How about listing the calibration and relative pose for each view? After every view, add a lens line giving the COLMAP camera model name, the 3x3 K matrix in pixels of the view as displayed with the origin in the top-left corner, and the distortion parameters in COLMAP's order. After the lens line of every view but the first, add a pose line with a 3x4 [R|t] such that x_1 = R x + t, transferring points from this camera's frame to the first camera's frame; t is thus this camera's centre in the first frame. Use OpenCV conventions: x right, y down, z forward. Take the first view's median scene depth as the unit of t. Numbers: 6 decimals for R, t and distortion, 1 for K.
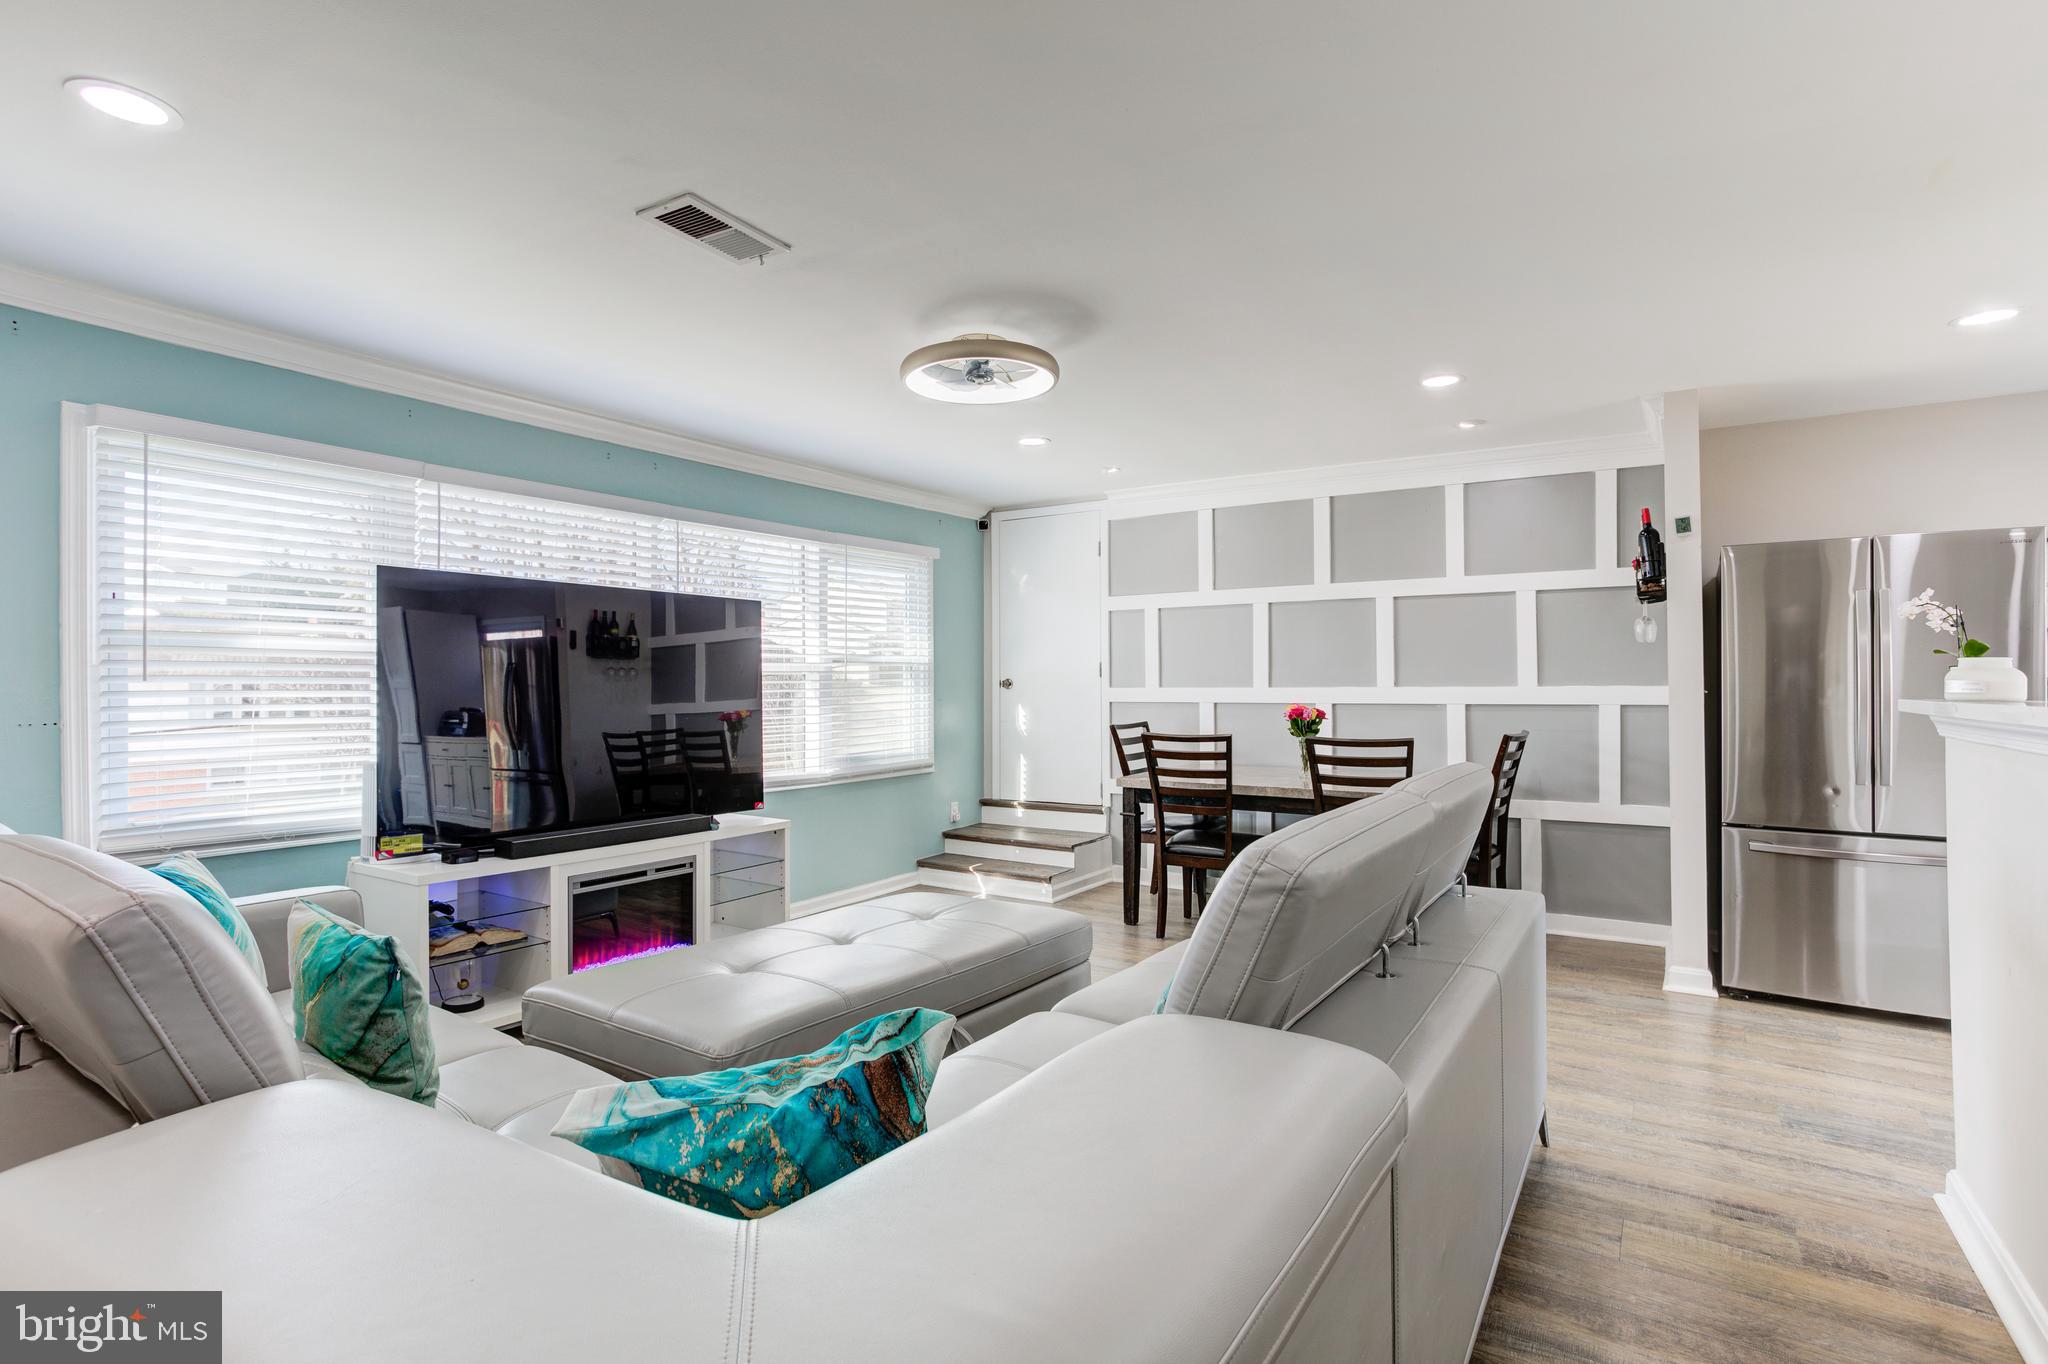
lens RADIAL K [[1008.7, 0, 1031.8], [0, 1008.7, 676.7], [0, 0, 1]] dist [-0.046182, 0.029999]
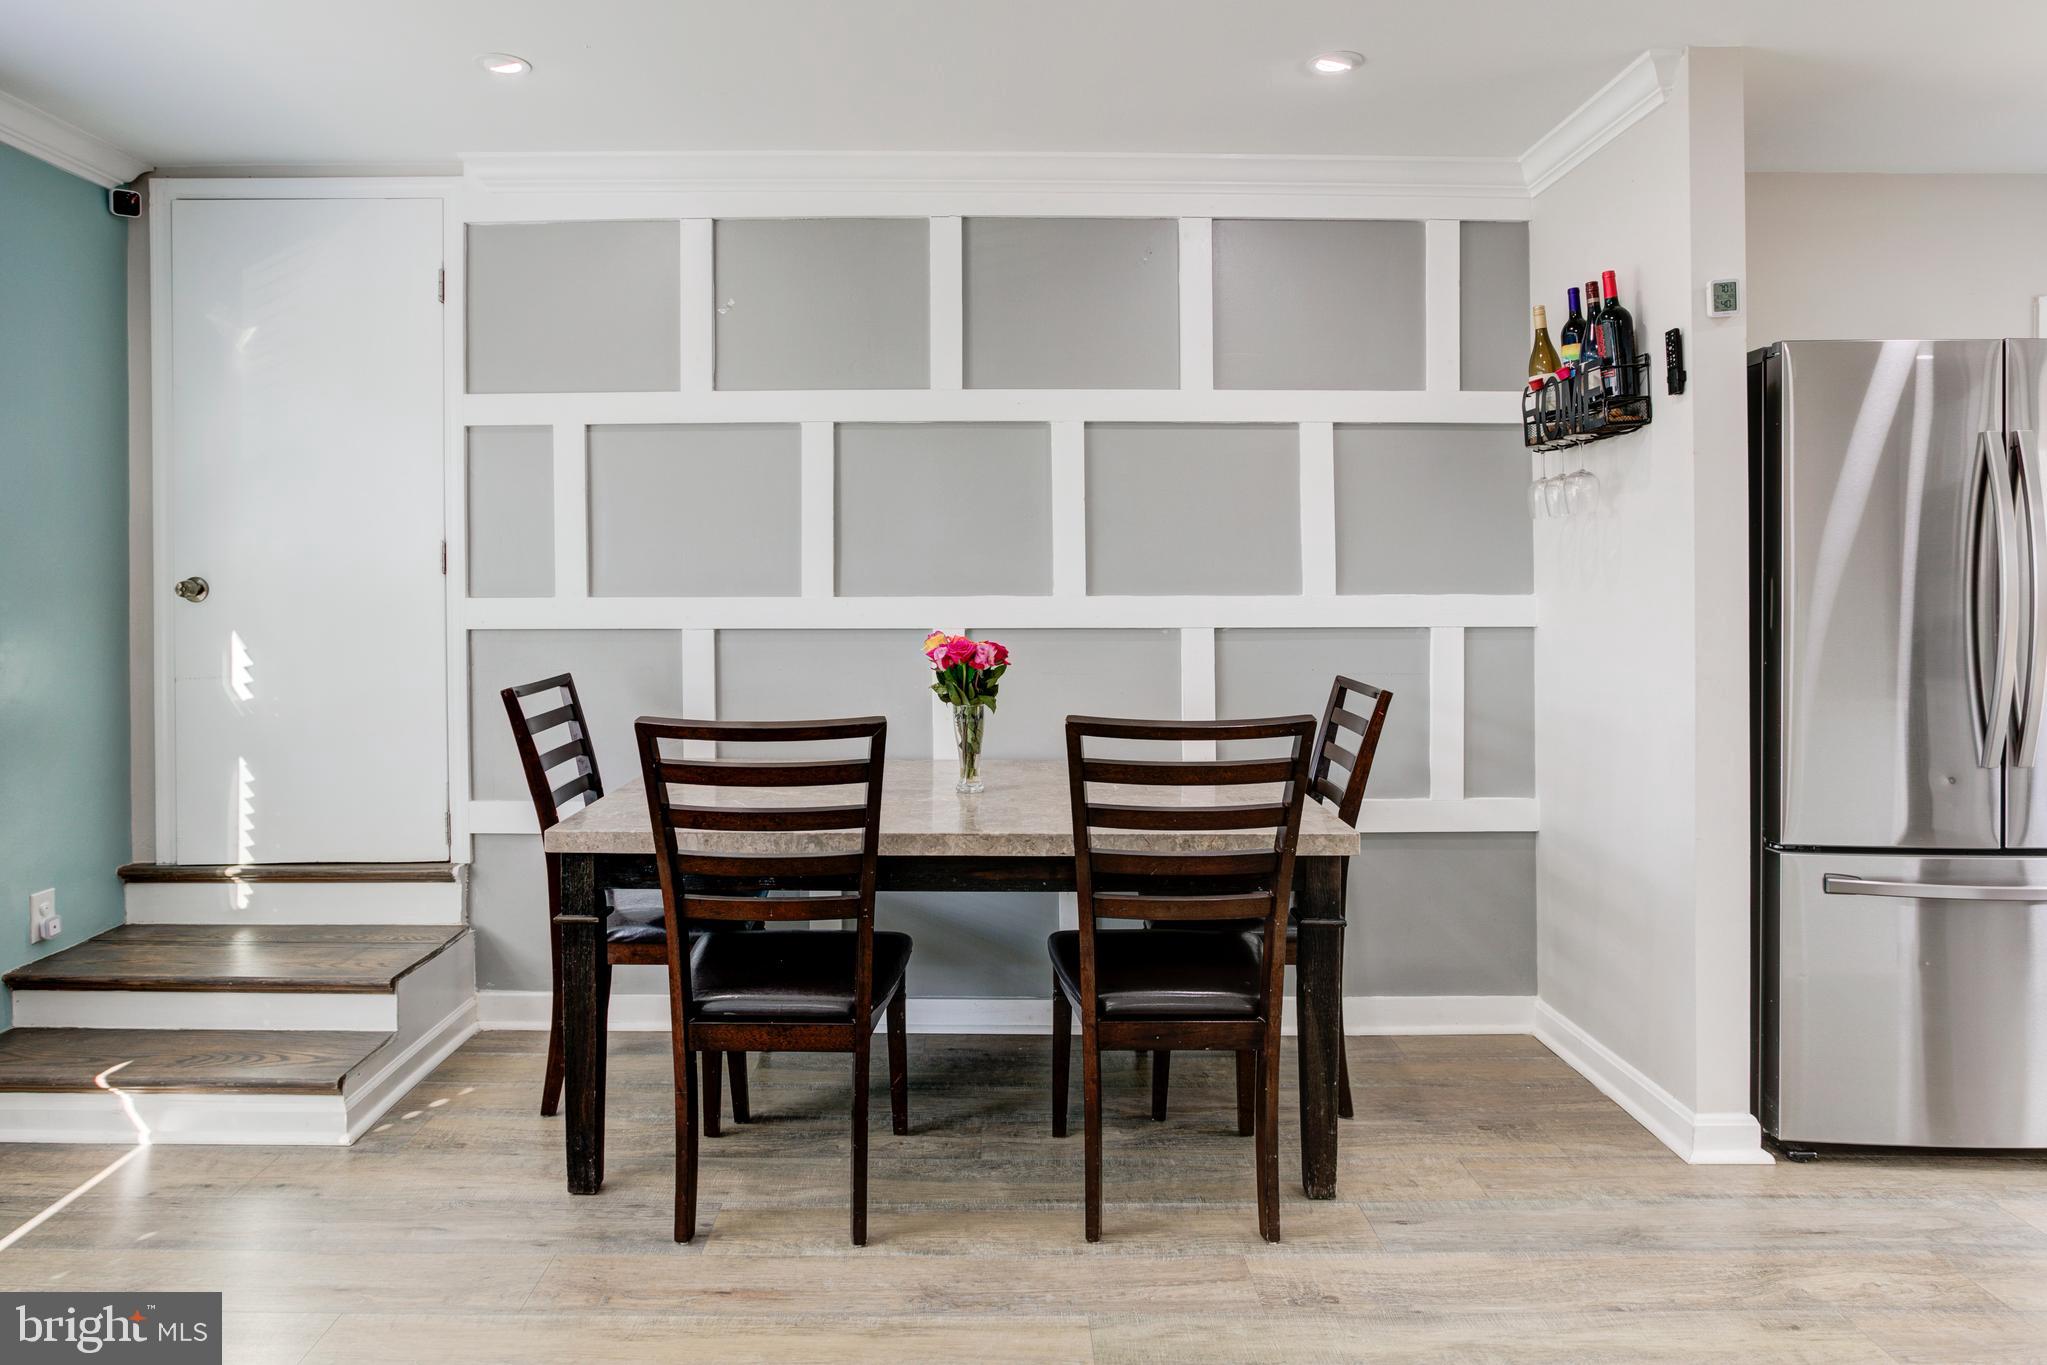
lens RADIAL K [[1171.7, 0, 893.7], [0, 1171.7, 594.4], [0, 0, 1]] dist [-0.042208, 0.033742]
pose [[0.844718, -0.003569, 0.535200, -0.051507], [-0.005510, 0.999867, 0.015364, 0.000854], [-0.535183, -0.015927, 0.844586, 0.600821]]
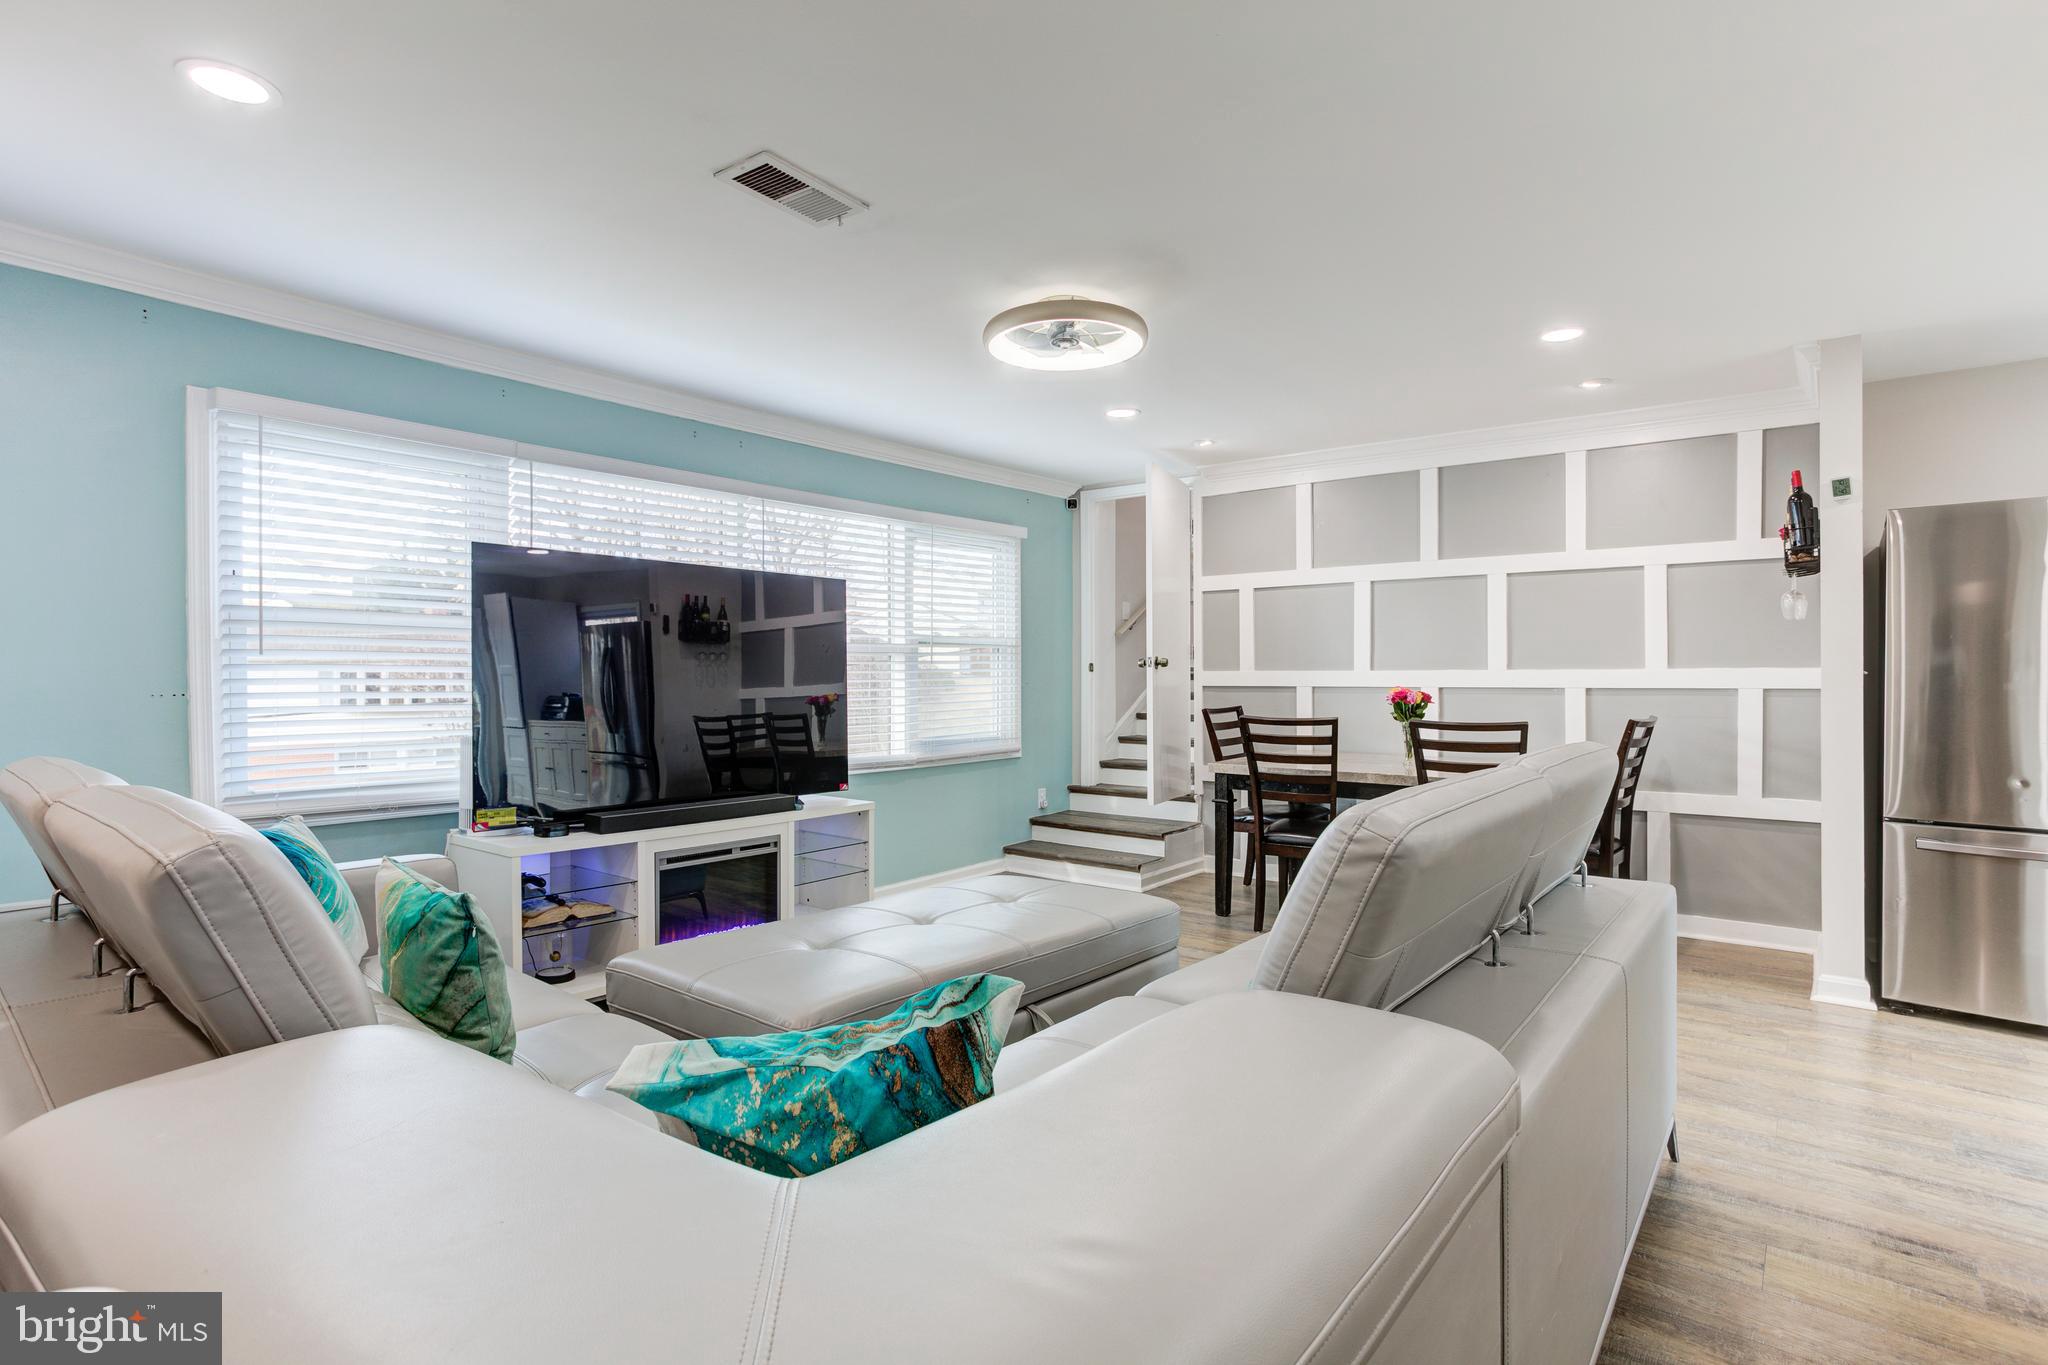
lens RADIAL K [[1022.7, 0, 1032.3], [0, 1022.7, 682.9], [0, 0, 1]] dist [-0.042635, 0.028650]
pose [[0.995894, 0.005550, -0.090357, 0.005308], [-0.004485, 0.999918, 0.011987, 0.014557], [0.090416, -0.011532, 0.995837, 0.016620]]
